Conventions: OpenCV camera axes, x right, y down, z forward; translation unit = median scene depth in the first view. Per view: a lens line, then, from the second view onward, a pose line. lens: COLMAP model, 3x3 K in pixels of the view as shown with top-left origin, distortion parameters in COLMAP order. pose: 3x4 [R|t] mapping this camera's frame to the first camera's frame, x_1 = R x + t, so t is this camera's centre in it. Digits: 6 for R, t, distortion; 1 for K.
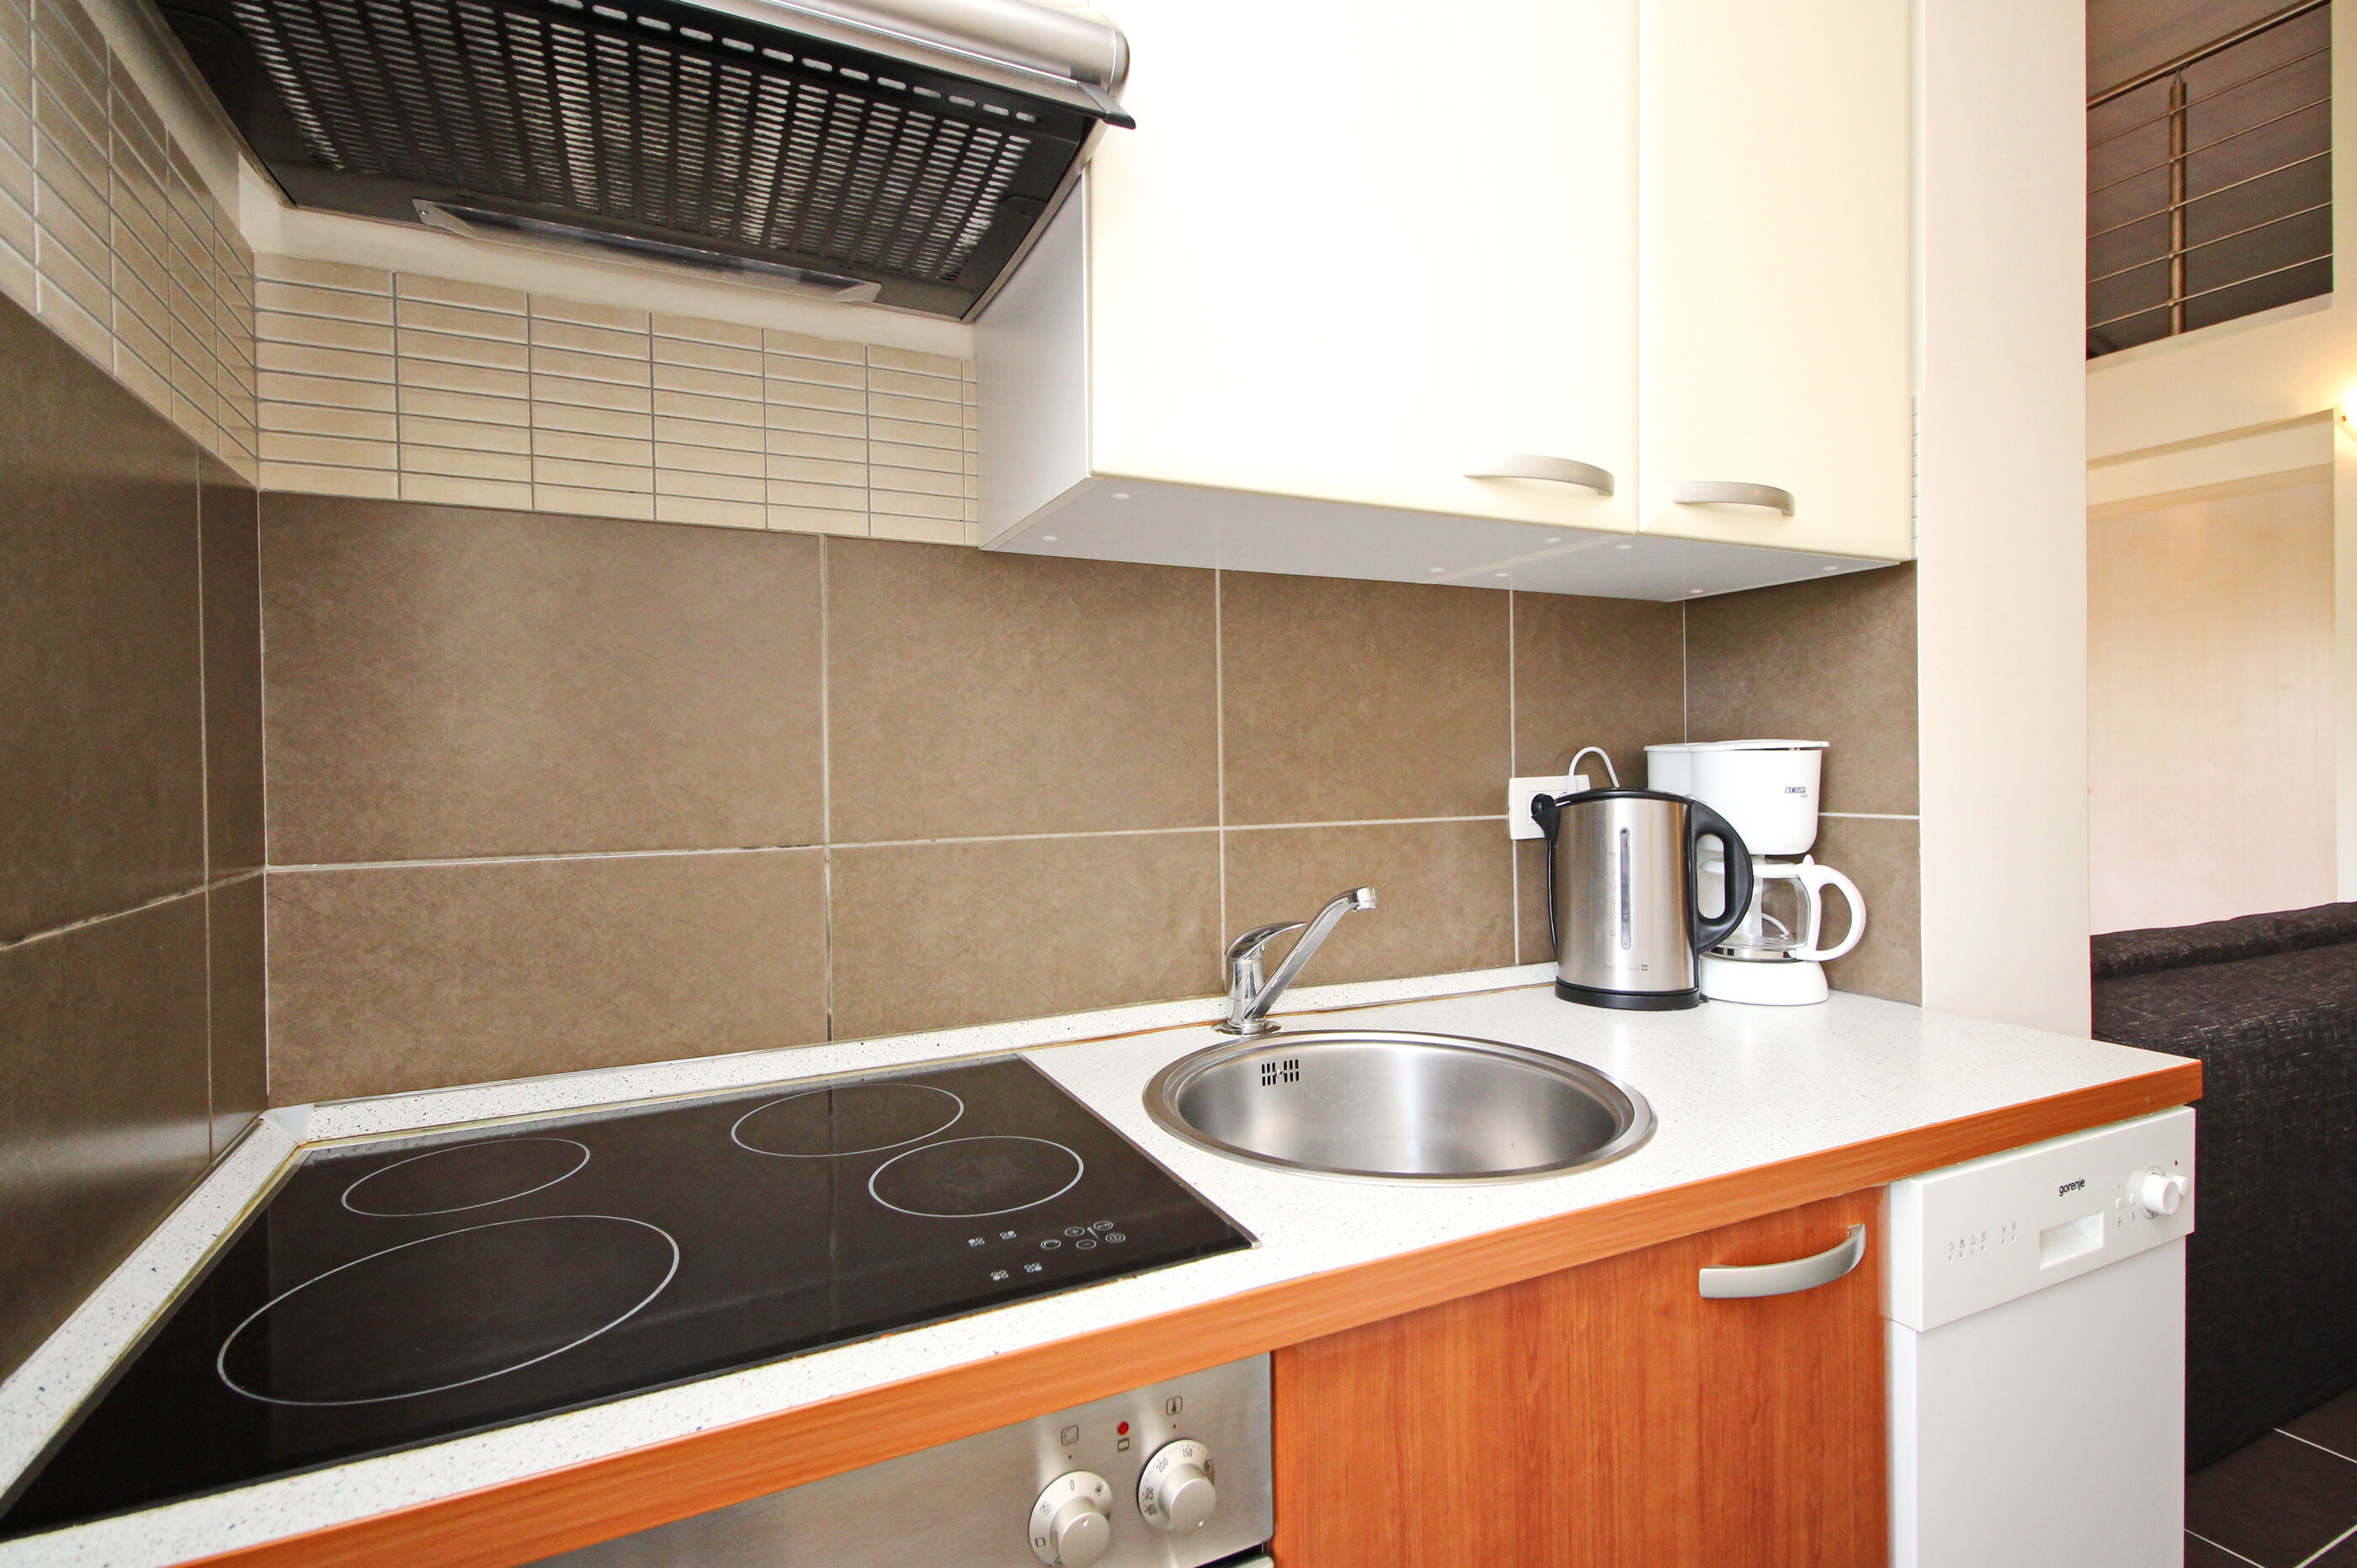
lens RADIAL K [[1133.6, 0, 1175.6], [0, 1133.6, 758.7], [0, 0, 1]] dist [0.011721, -0.006076]
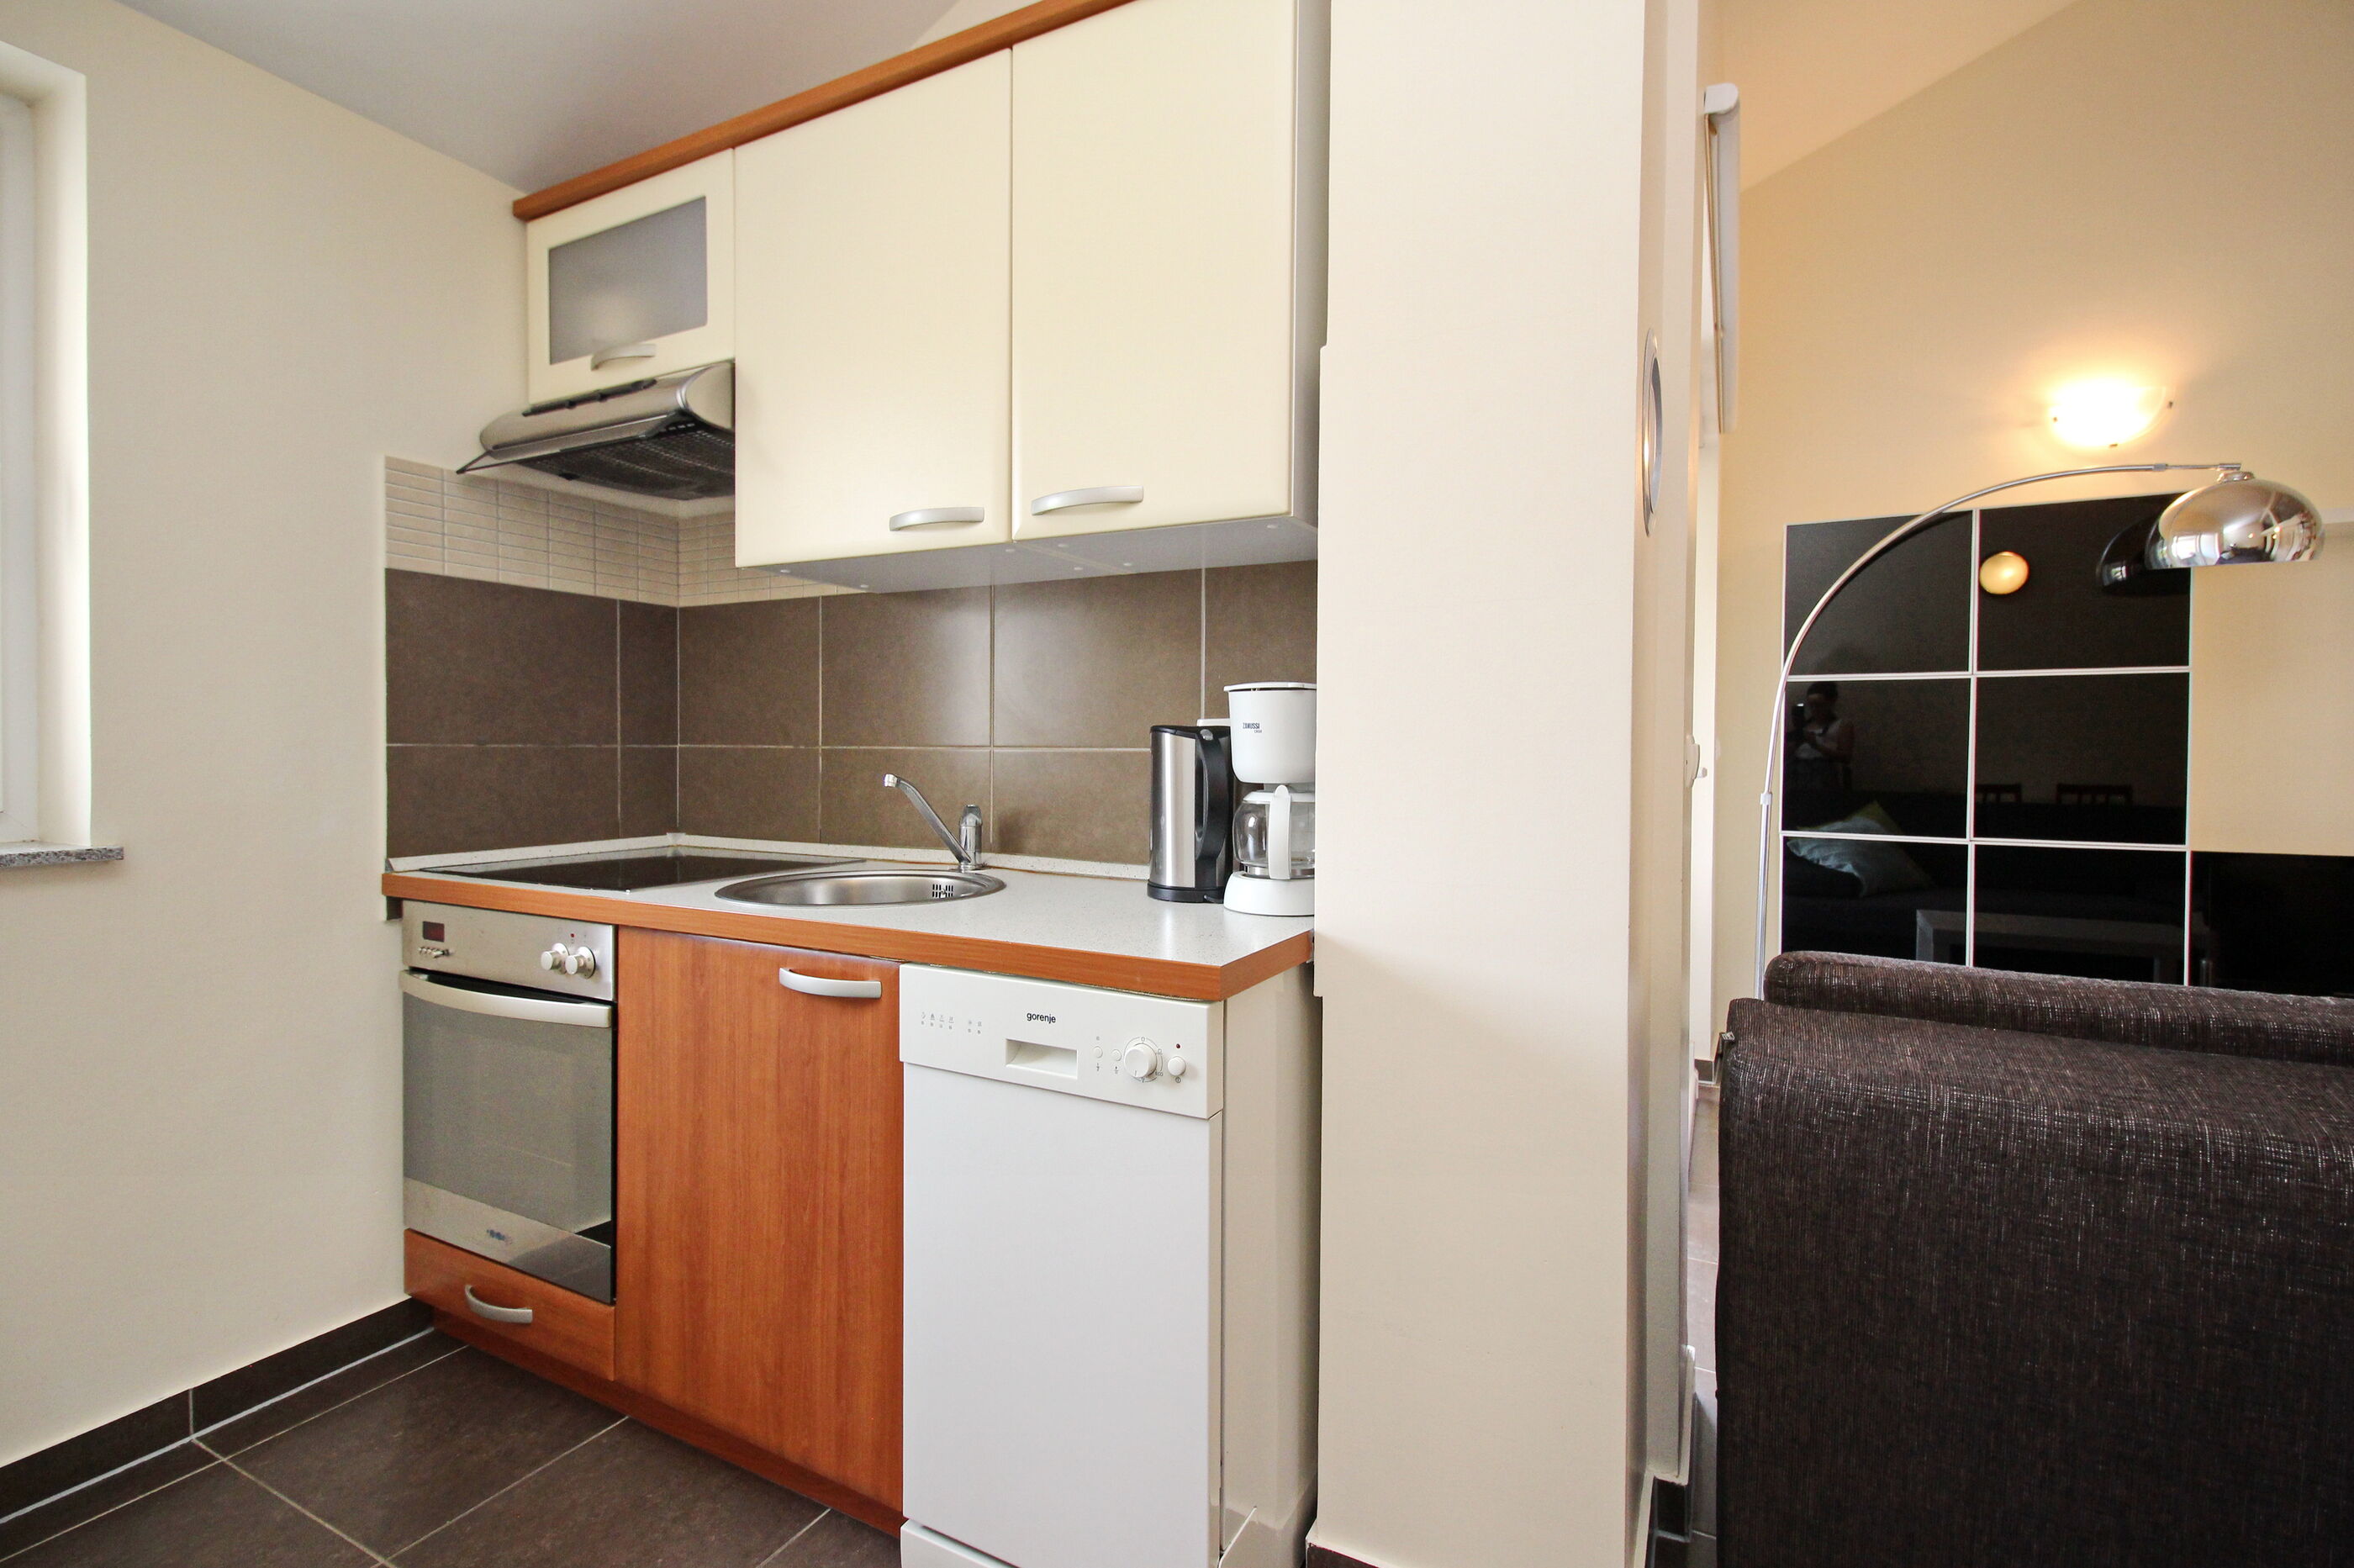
lens RADIAL K [[1055.0, 0, 1158.4], [0, 1055.0, 779.2], [0, 0, 1]] dist [0.015674, -0.000338]
pose [[0.593819, 0.043024, -0.803447, 2.074173], [-0.014942, 0.998987, 0.042452, 0.057340], [0.804460, -0.013203, 0.593861, 0.452298]]
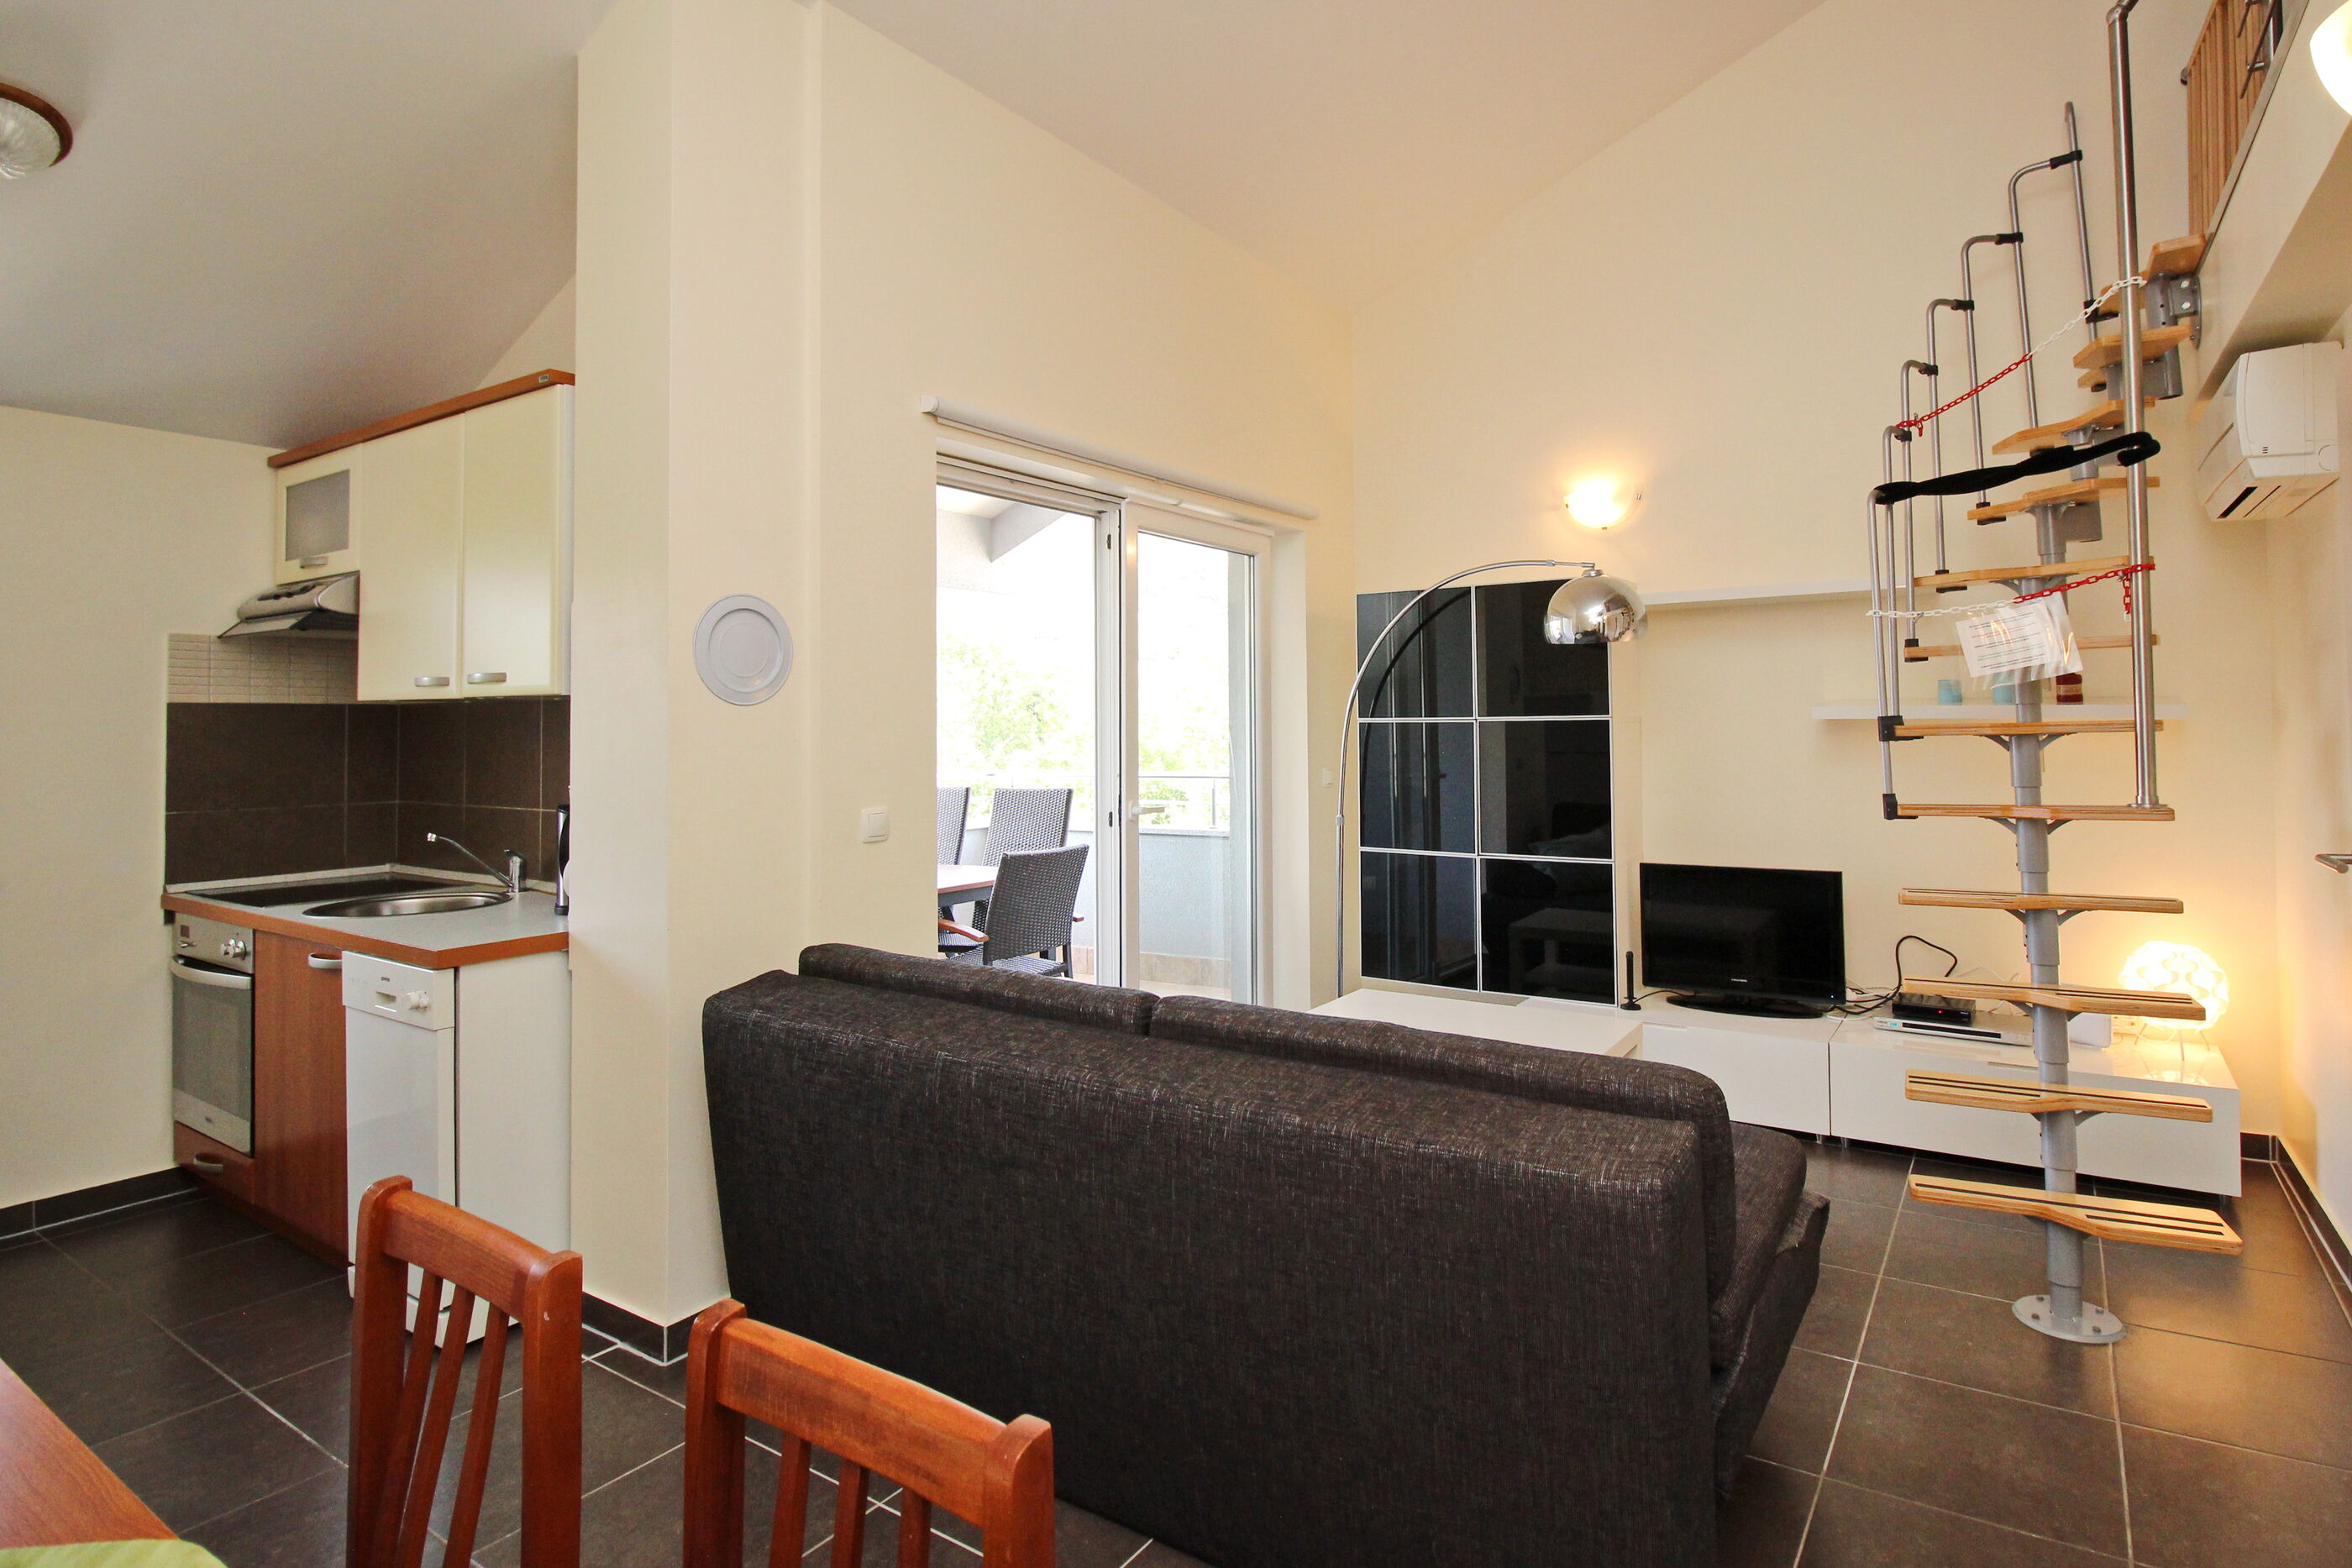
lens RADIAL K [[1206.5, 0, 1278.3], [0, 1206.5, 714.7], [0, 0, 1]] dist [0.001747, -0.003202]
pose [[0.526595, 0.007806, -0.850080, 4.412087], [0.000578, 0.999954, 0.009540, -0.227744], [0.850116, -0.005514, 0.526567, 1.402625]]
